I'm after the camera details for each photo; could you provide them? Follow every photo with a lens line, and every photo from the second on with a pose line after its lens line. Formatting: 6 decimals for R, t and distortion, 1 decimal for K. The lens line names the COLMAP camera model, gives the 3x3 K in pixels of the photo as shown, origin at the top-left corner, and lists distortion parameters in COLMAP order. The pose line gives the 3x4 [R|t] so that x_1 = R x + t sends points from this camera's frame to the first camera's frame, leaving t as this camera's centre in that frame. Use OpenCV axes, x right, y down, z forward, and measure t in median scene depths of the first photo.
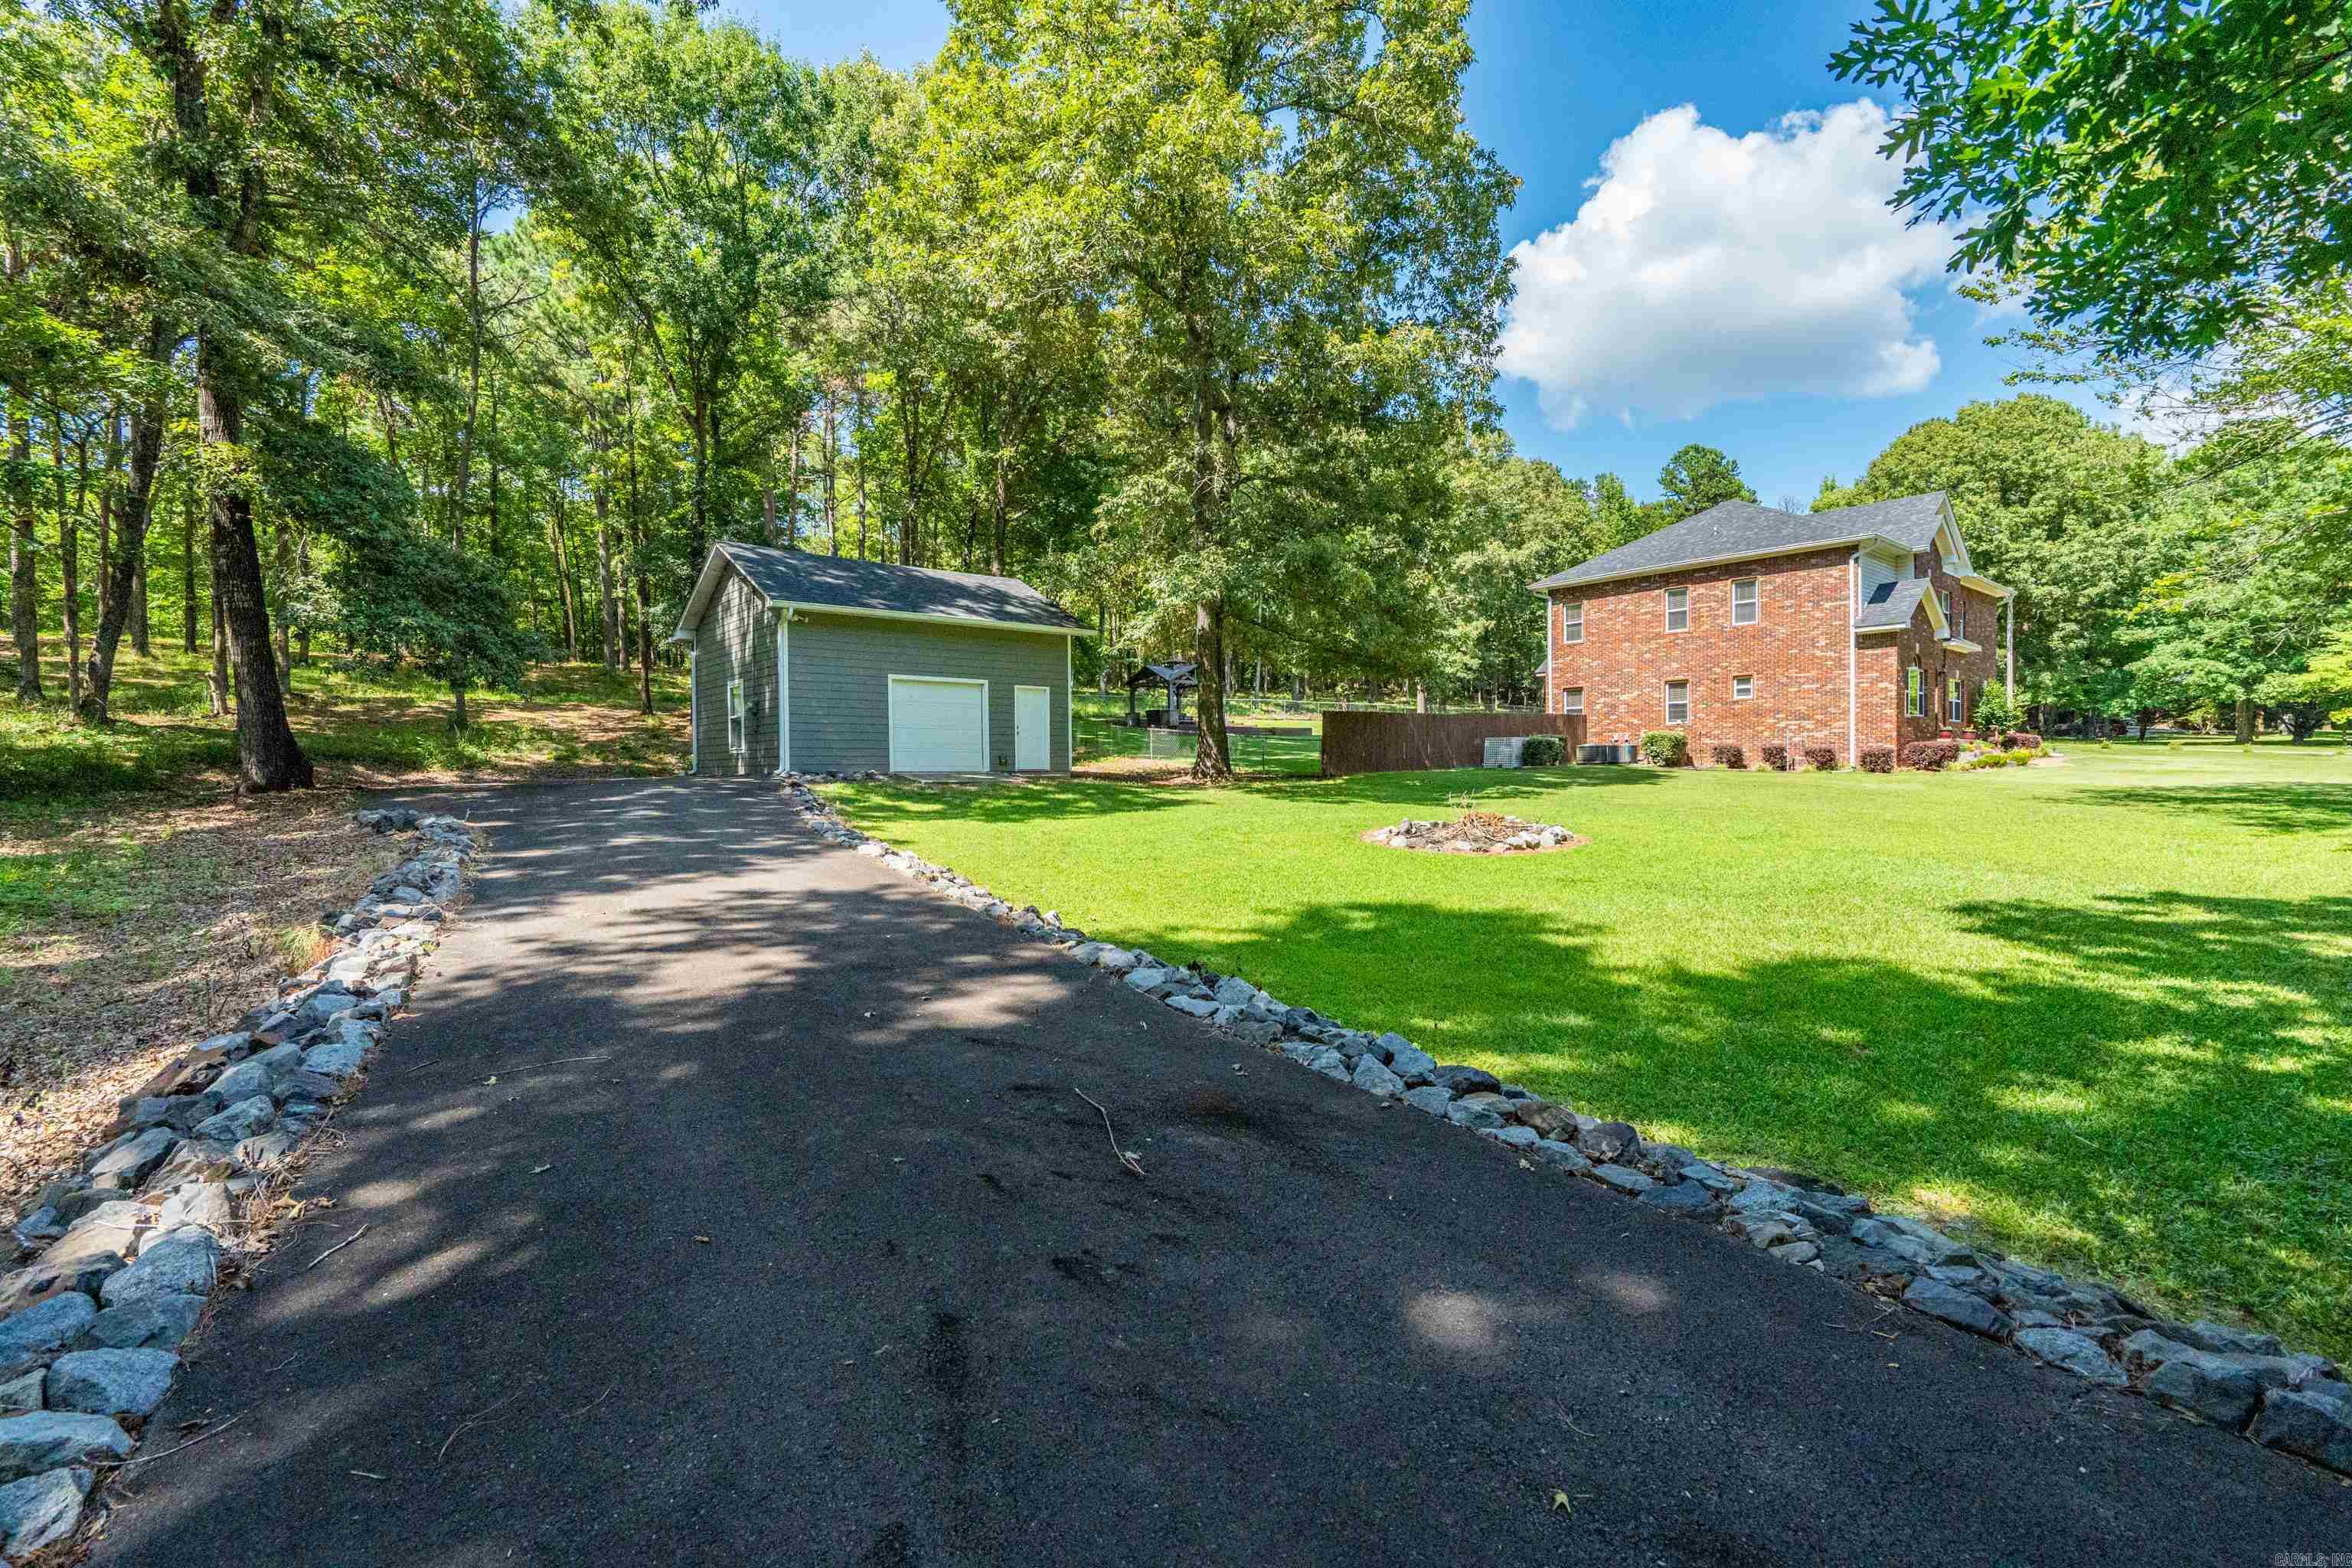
lens RADIAL K [[1050.4, 0, 1176.0], [0, 1050.4, 784.0], [0, 0, 1]] dist [0.000391, 0.000339]
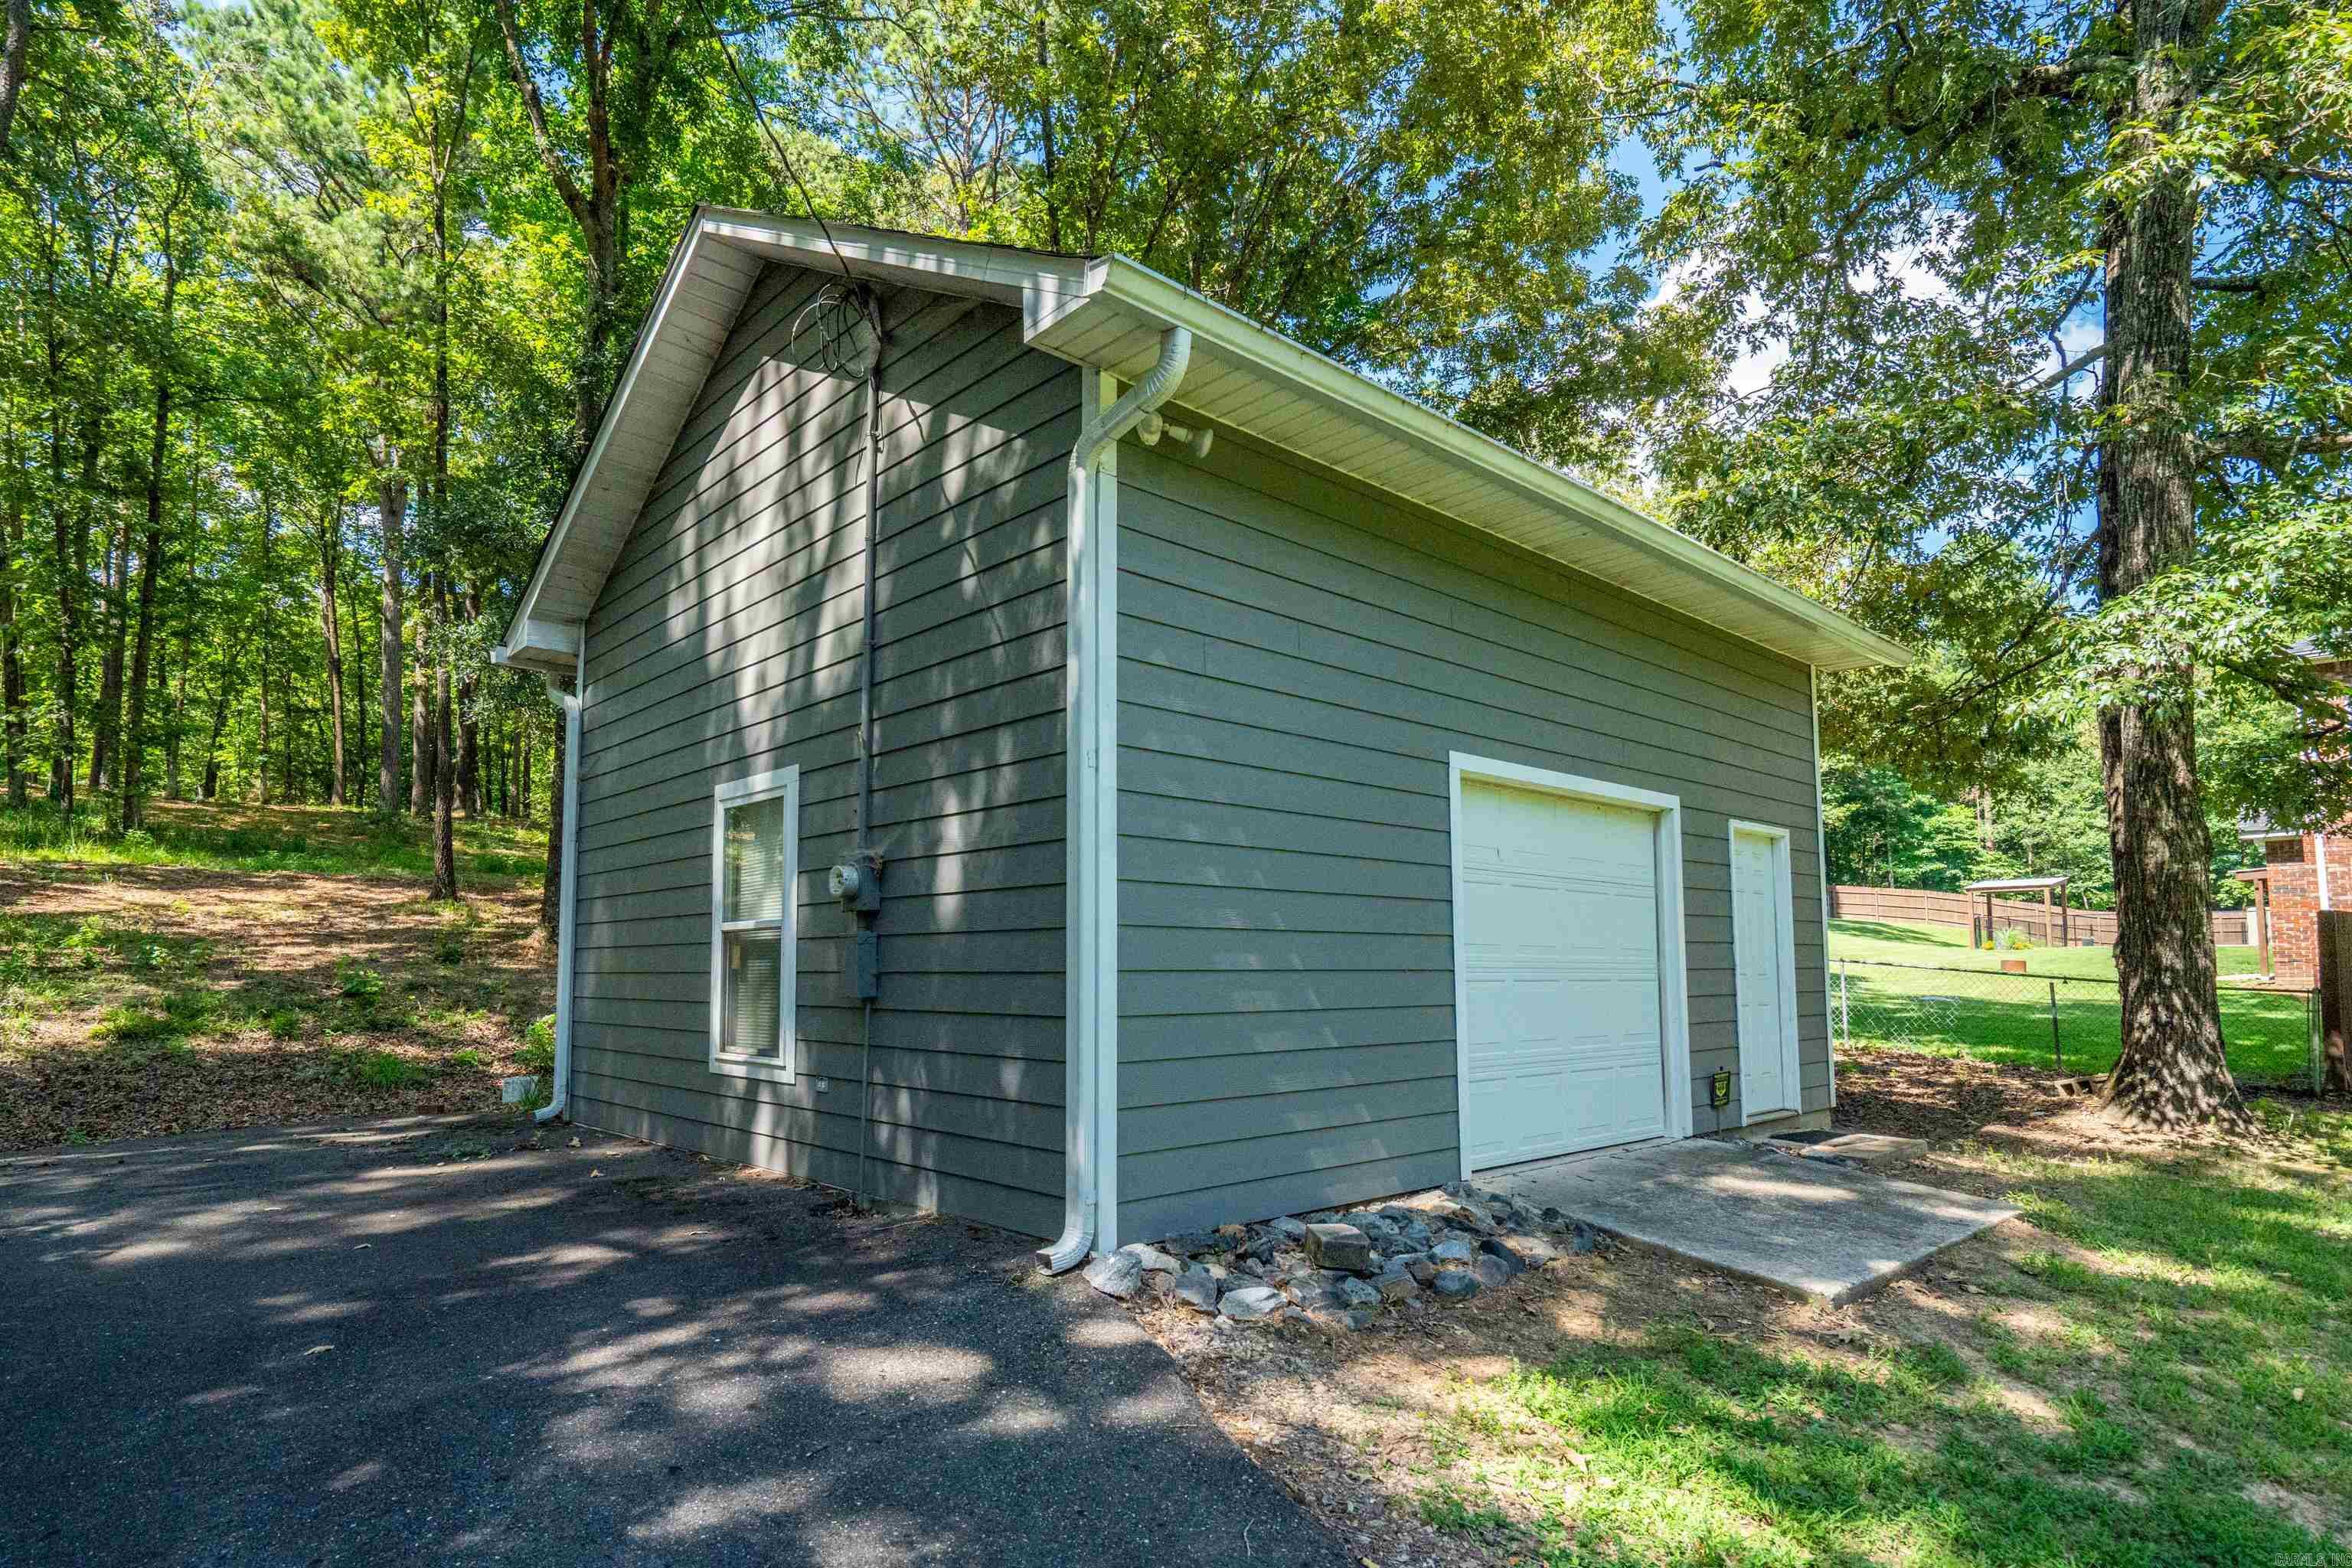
lens RADIAL K [[1255.3, 0, 1178.0], [0, 1255.3, 850.9], [0, 0, 1]] dist [0.018832, -0.000025]
pose [[0.999100, 0.009969, 0.041222, -0.254757], [-0.005703, 0.994732, -0.102347, -0.040151], [-0.042025, 0.102020, 0.993894, 0.540719]]
